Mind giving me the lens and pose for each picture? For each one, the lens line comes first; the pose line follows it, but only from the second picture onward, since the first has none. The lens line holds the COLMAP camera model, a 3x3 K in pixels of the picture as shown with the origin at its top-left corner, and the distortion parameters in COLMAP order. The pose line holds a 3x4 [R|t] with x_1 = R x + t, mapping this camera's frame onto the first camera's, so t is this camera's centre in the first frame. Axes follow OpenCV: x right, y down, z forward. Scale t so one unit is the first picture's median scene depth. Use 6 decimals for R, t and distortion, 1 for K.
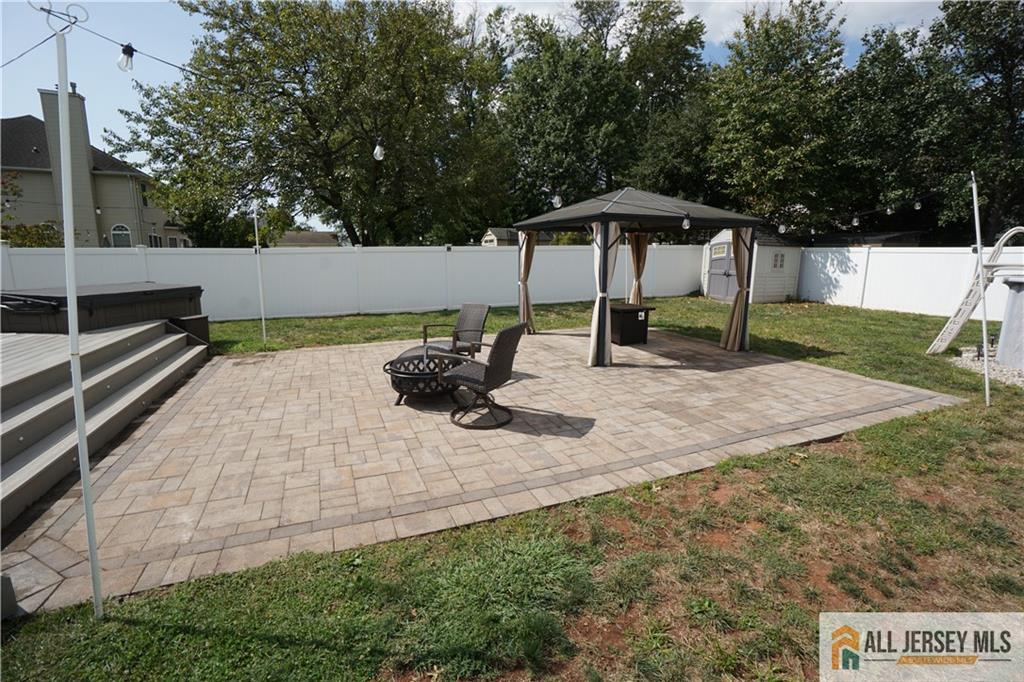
lens RADIAL K [[449.0, 0, 501.7], [0, 449.0, 334.4], [0, 0, 1]] dist [-0.057977, 0.017735]
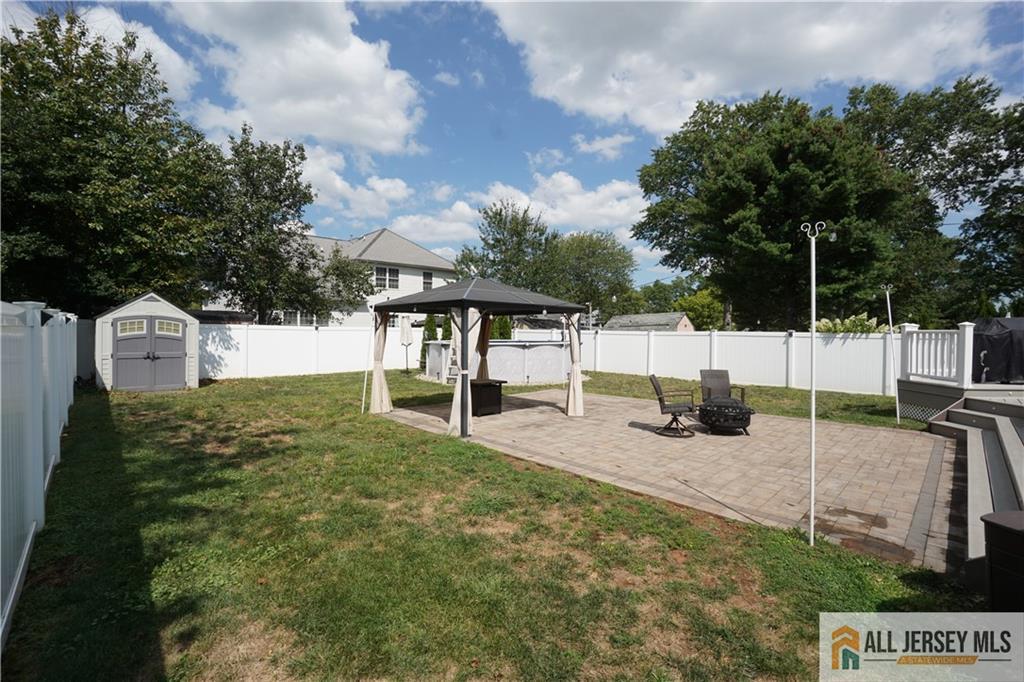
lens RADIAL K [[449.0, 0, 498.4], [0, 449.0, 338.1], [0, 0, 1]] dist [-0.057977, 0.017735]
pose [[-0.363648, -0.012612, 0.931451, -0.478176], [0.158573, 0.984476, 0.075238, -0.150042], [-0.917941, 0.175063, -0.356003, 0.819543]]
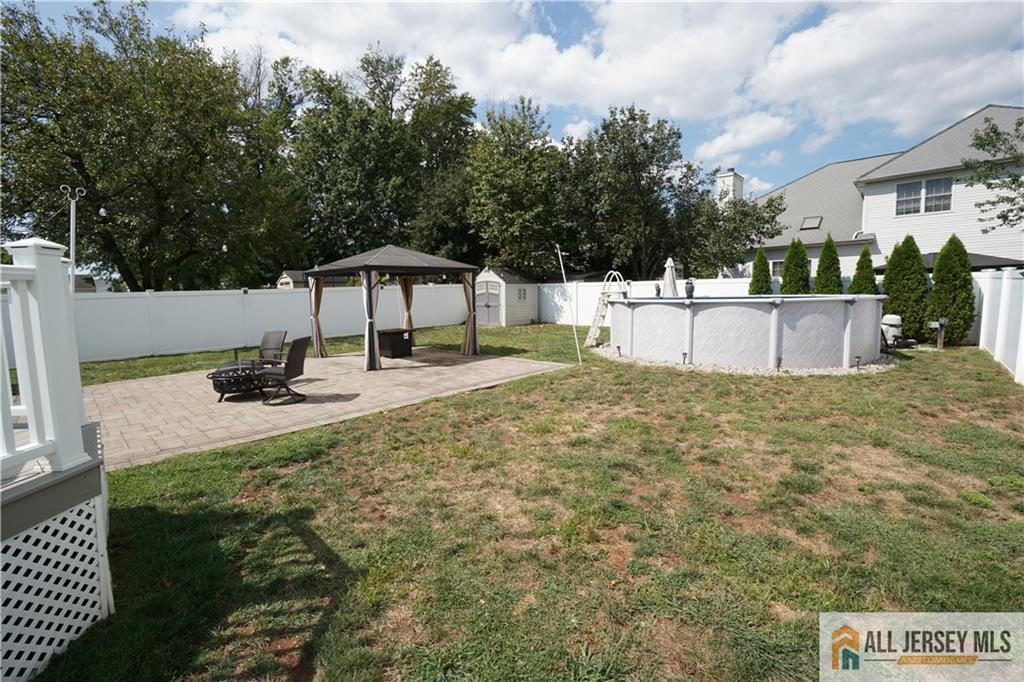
lens RADIAL K [[449.0, 0, 497.6], [0, 449.0, 333.3], [0, 0, 1]] dist [-0.057977, 0.017735]
pose [[0.914504, -0.056818, 0.400567, 0.009228], [0.092245, 0.993294, -0.069704, 0.043590], [-0.393921, 0.100695, 0.913612, -0.229420]]
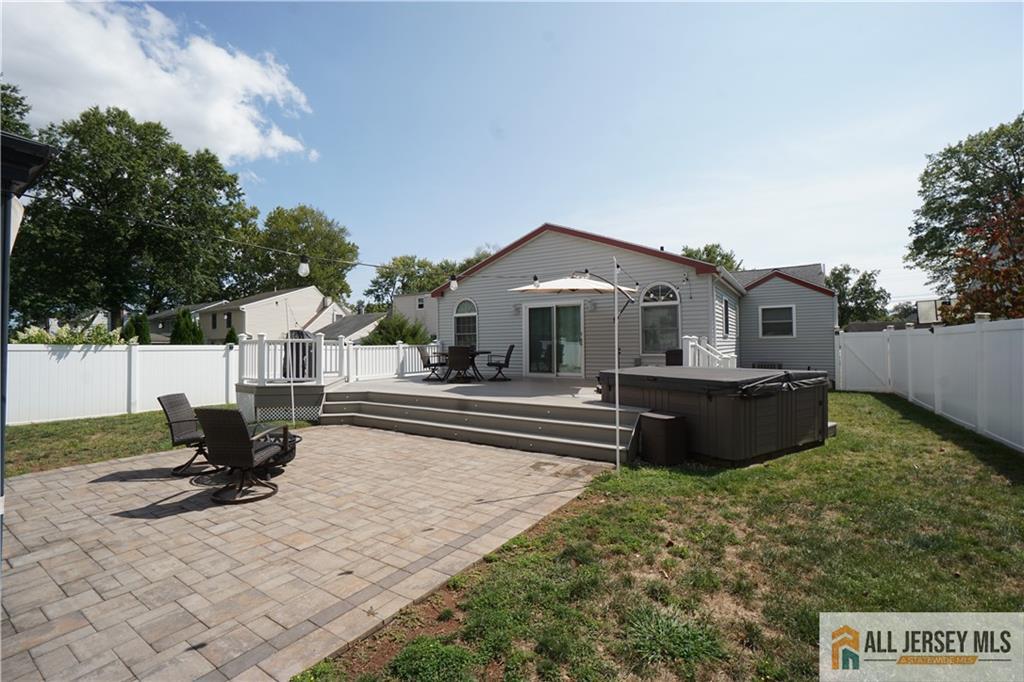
lens RADIAL K [[449.0, 0, 501.2], [0, 449.0, 332.7], [0, 0, 1]] dist [-0.057977, 0.017735]
pose [[-0.822175, -0.009785, -0.569151, -0.012141], [-0.088355, 0.989928, 0.110616, -0.138822], [0.562336, 0.141233, -0.814759, 0.818774]]
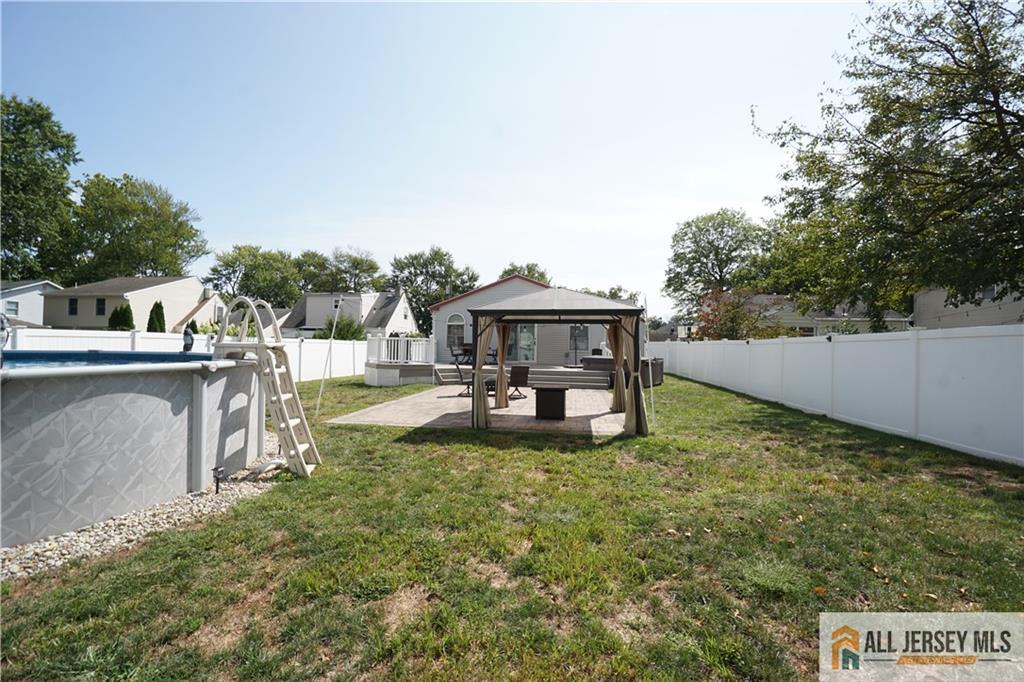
lens RADIAL K [[449.0, 0, 507.7], [0, 449.0, 333.0], [0, 0, 1]] dist [-0.057977, 0.017735]
pose [[-0.500349, -0.031613, -0.865247, 0.819729], [-0.164298, 0.984643, 0.059033, -0.150590], [0.850093, 0.171696, -0.497859, 0.892123]]
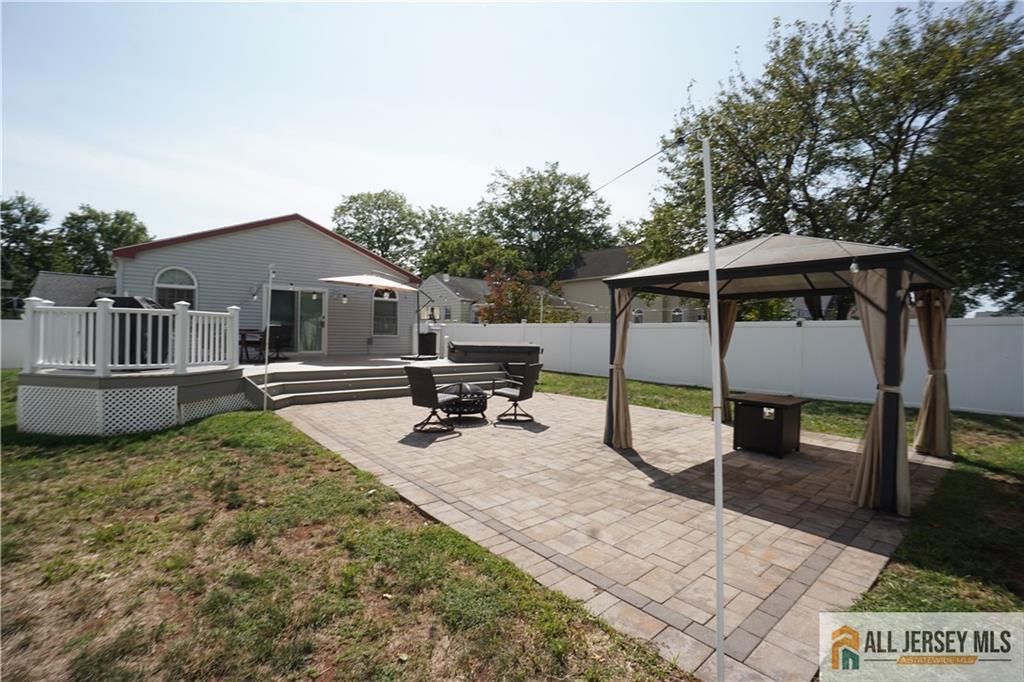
lens RADIAL K [[449.0, 0, 502.8], [0, 449.0, 333.1], [0, 0, 1]] dist [-0.057977, 0.017735]
pose [[0.304228, 0.005945, -0.952581, 0.491848], [-0.179178, 0.982489, -0.051093, -0.032199], [0.935596, 0.186226, 0.299966, 0.237038]]
